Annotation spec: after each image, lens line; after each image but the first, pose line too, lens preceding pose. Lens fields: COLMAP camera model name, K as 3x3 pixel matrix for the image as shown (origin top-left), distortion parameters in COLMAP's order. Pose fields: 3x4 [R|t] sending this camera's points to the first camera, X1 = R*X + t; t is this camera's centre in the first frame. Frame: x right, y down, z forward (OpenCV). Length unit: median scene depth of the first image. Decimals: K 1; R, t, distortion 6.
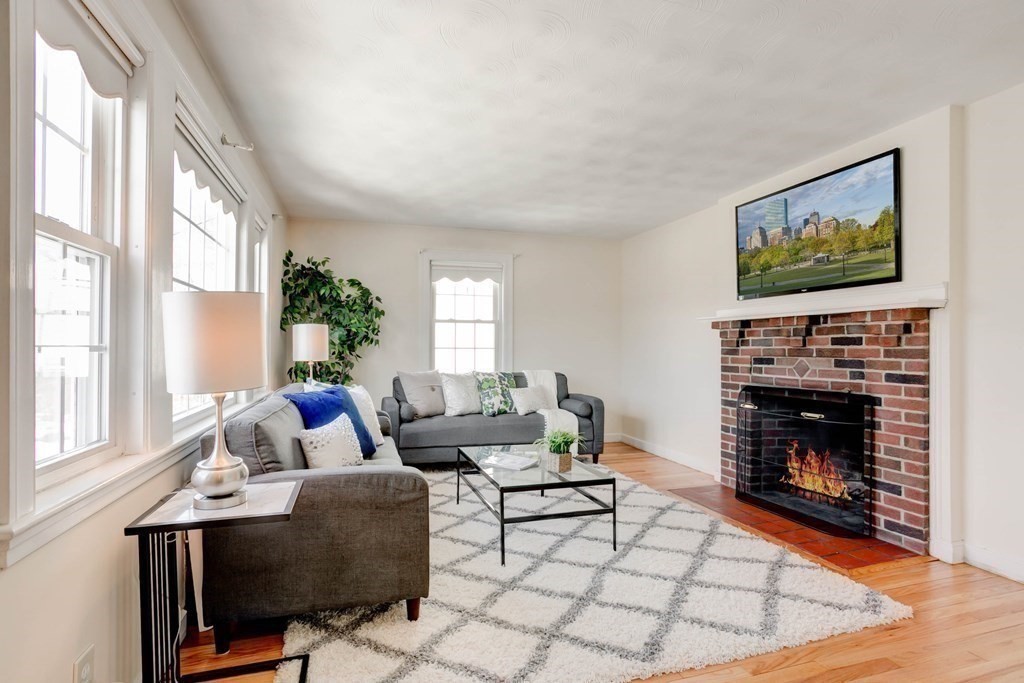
lens RADIAL K [[504.6, 0, 497.5], [0, 504.6, 343.6], [0, 0, 1]] dist [-0.043484, 0.021718]
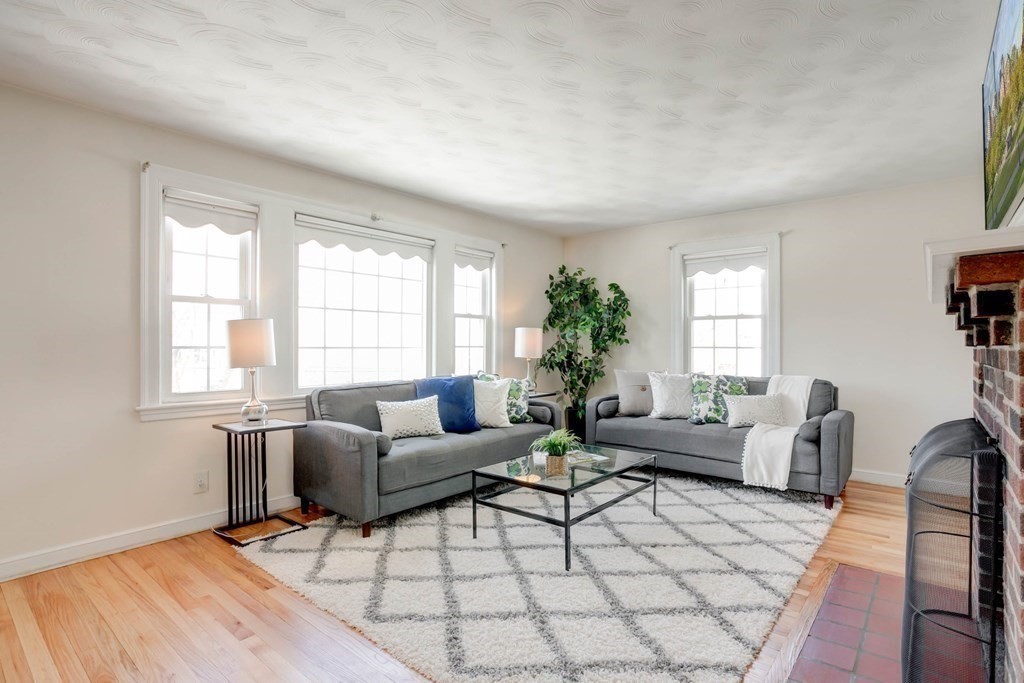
lens RADIAL K [[504.6, 0, 517.6], [0, 504.6, 344.6], [0, 0, 1]] dist [-0.043484, 0.021718]
pose [[0.568199, -0.002978, -0.822886, 0.754835], [0.005730, 0.999984, 0.000338, 0.003059], [0.822871, -0.004907, 0.568207, 0.331327]]
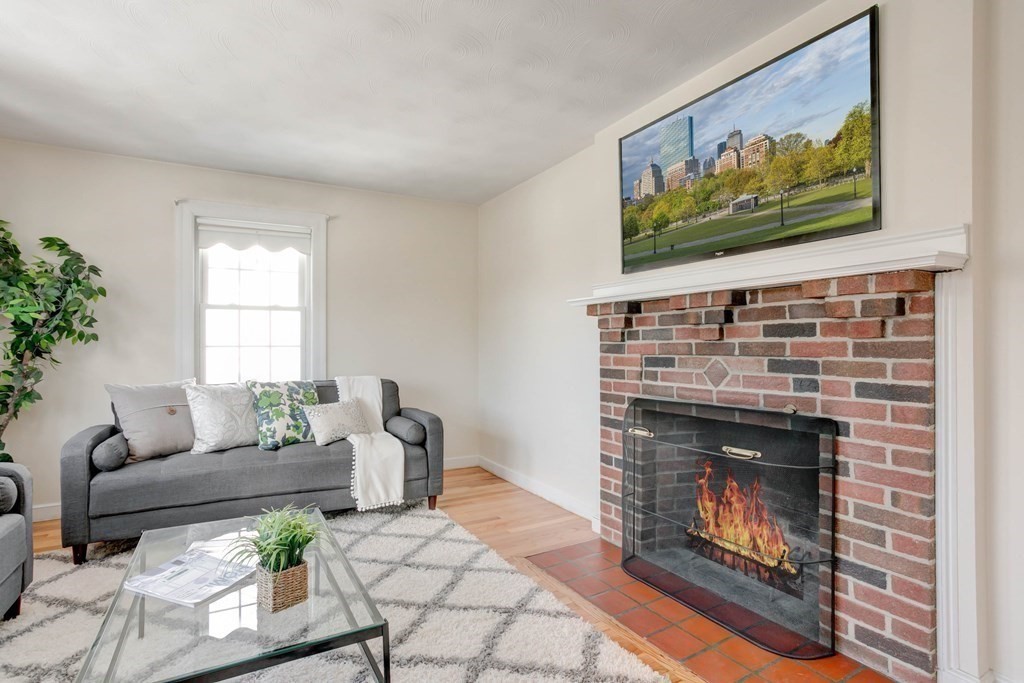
lens RADIAL K [[504.6, 0, 498.8], [0, 504.6, 343.0], [0, 0, 1]] dist [-0.043484, 0.021718]
pose [[0.975824, -0.006234, 0.218470, 0.189959], [0.005365, 0.999975, 0.004570, 0.005752], [-0.218493, -0.003287, 0.975833, 0.421555]]
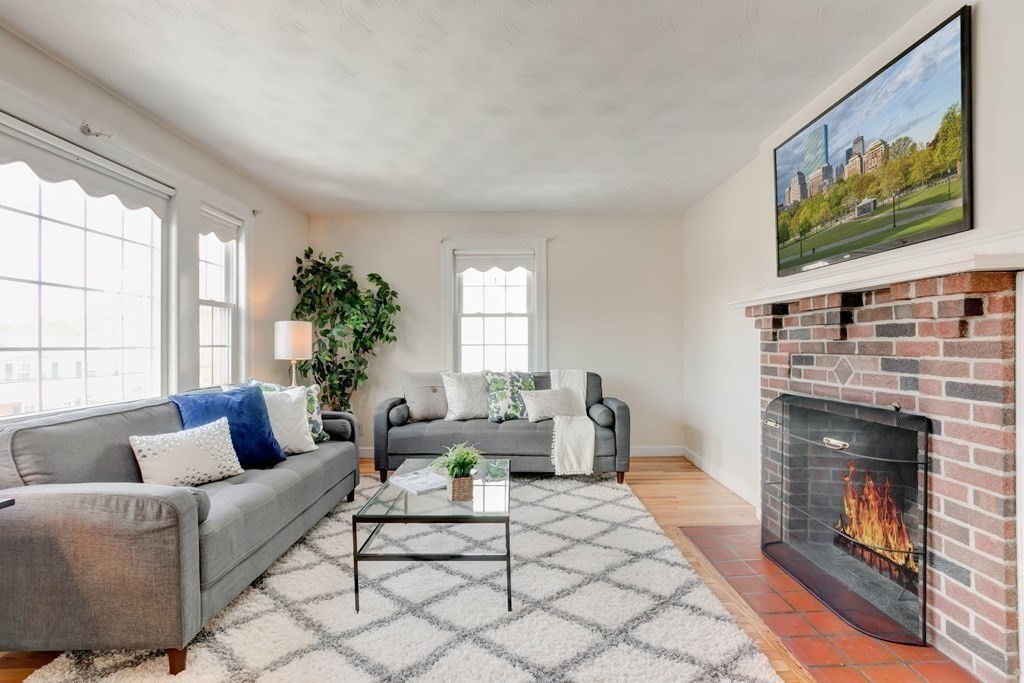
lens RADIAL K [[504.6, 0, 513.2], [0, 504.6, 346.6], [0, 0, 1]] dist [-0.043484, 0.021718]
pose [[0.961738, -0.005866, -0.273909, 0.362017], [0.009222, 0.999897, 0.010968, 0.004240], [0.273817, -0.013074, 0.961693, 0.223477]]
